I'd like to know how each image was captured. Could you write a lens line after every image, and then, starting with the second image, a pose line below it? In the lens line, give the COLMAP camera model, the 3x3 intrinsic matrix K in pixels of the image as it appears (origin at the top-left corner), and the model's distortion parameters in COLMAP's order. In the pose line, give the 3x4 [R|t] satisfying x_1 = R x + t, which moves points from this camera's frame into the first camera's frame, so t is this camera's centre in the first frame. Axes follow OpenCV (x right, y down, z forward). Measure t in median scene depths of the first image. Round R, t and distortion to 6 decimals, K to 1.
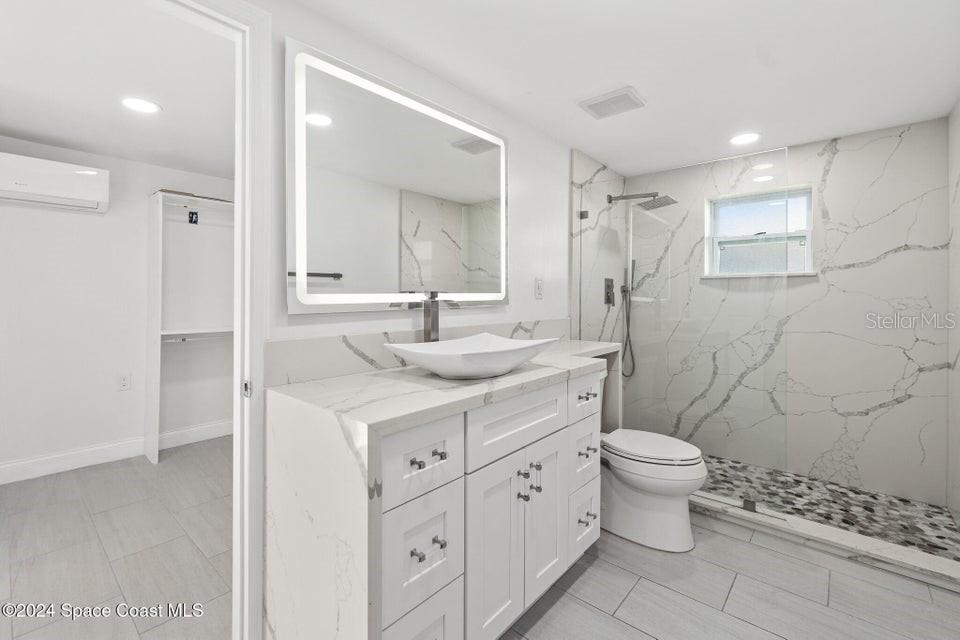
lens RADIAL K [[418.6, 0, 476.6], [0, 418.6, 298.2], [0, 0, 1]] dist [-0.010515, 0.004470]
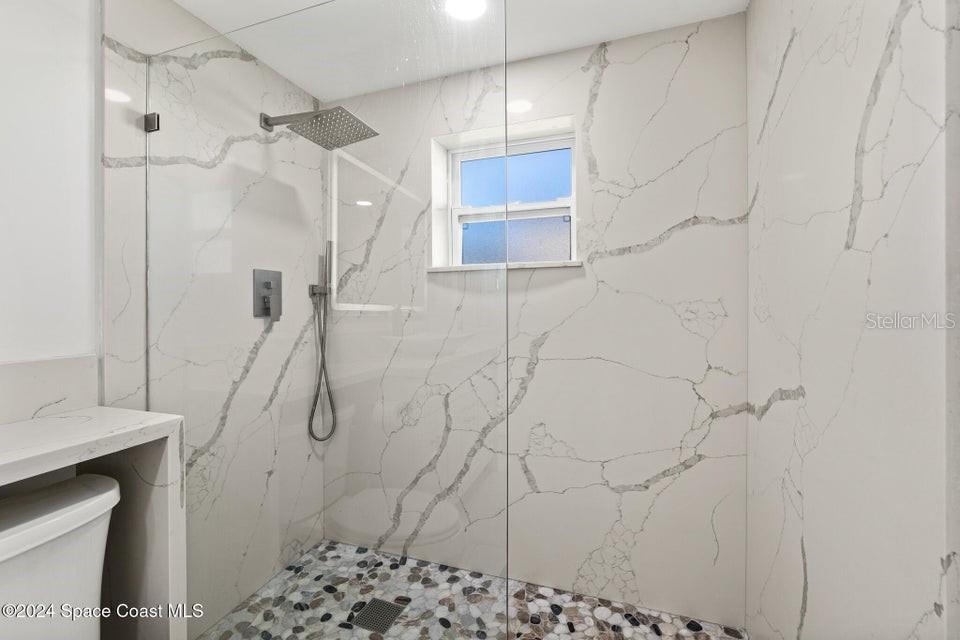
lens RADIAL K [[418.6, 0, 475.2], [0, 418.6, 314.5], [0, 0, 1]] dist [-0.010515, 0.004470]
pose [[0.927755, -0.021150, 0.372591, 0.438854], [0.012867, 0.999612, 0.024702, -0.000292], [-0.372968, -0.018123, 0.927667, 0.483902]]
